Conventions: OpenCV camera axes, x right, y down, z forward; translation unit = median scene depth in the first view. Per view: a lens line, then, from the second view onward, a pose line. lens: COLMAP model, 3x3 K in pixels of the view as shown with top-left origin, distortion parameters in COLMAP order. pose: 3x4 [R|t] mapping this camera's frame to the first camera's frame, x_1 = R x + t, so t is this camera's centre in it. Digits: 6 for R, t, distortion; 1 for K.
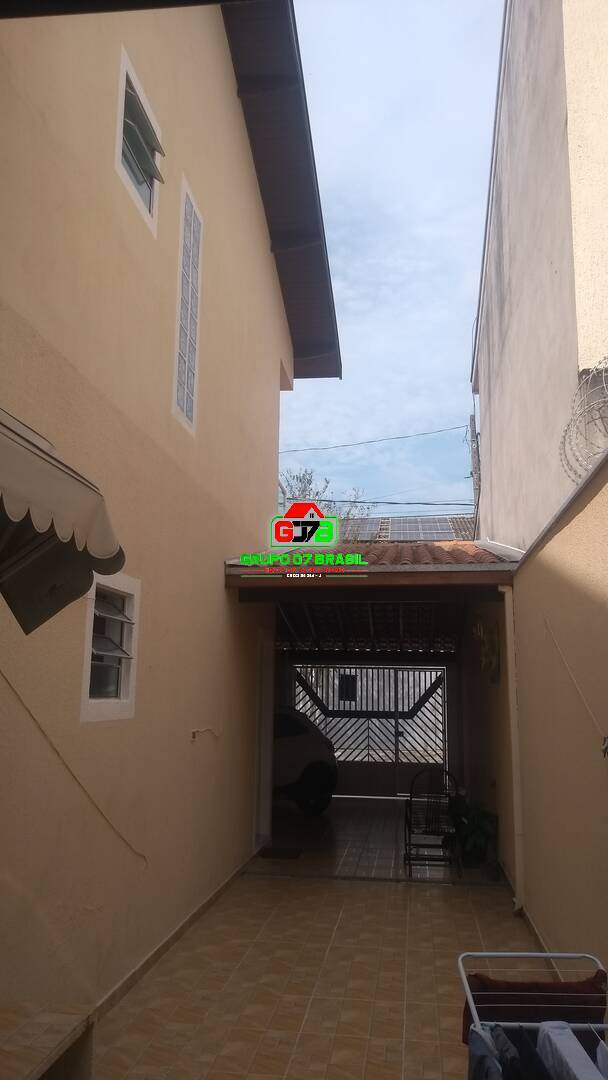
lens RADIAL K [[847.8, 0, 304.0], [0, 847.8, 540.0], [0, 0, 1]] dist [0.071922, -0.146031]
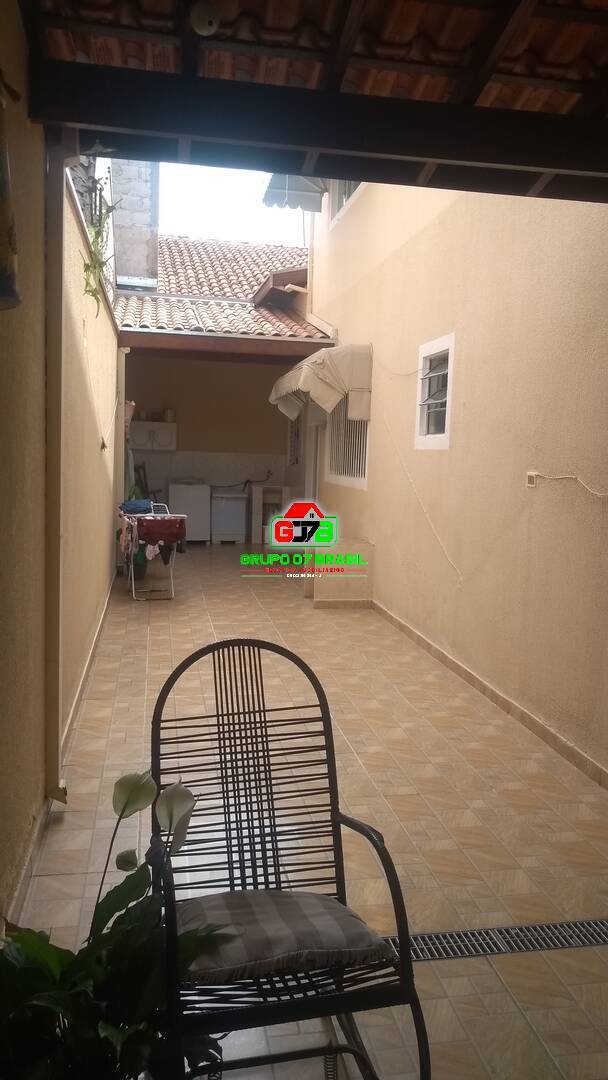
lens RADIAL K [[847.2, 0, 304.0], [0, 847.2, 540.0], [0, 0, 1]] dist [0.137920, -0.419686]
pose [[-0.957501, 0.000977, -0.288429, 0.364346], [0.021559, 0.997440, -0.068188, 0.442673], [0.287623, -0.071509, -0.955070, 2.225448]]
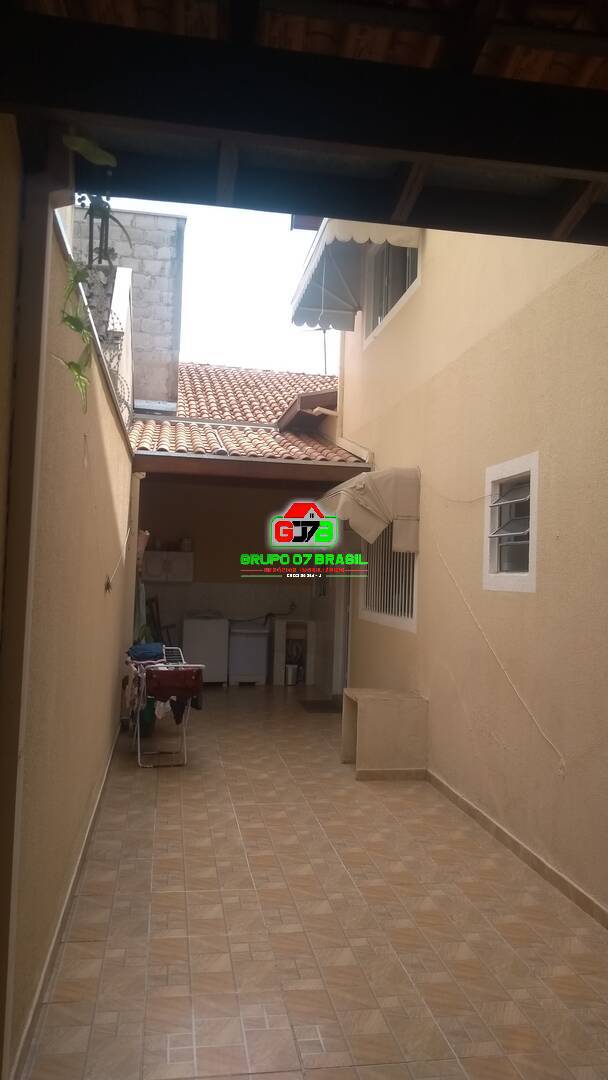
lens RADIAL K [[840.7, 0, 306.9], [0, 840.7, 537.9], [0, 0, 1]] dist [0.160106, -0.516165]
pose [[-0.960535, -0.042060, -0.274961, 0.335041], [0.018761, 0.976454, -0.214907, 0.374707], [0.277526, -0.211584, -0.937130, 1.972952]]
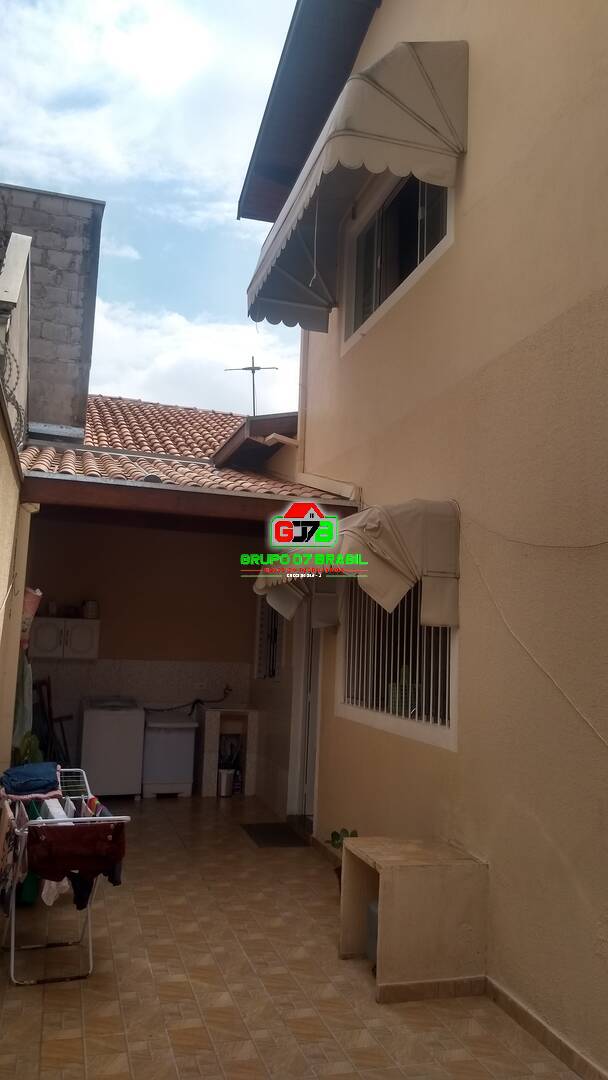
lens RADIAL K [[847.8, 0, 304.0], [0, 847.8, 540.0], [0, 0, 1]] dist [0.071922, -0.146031]
pose [[-0.922284, -0.084219, -0.377226, 0.286574], [0.029091, 0.958078, -0.285026, 0.264643], [0.385417, -0.273849, -0.881170, 1.462161]]
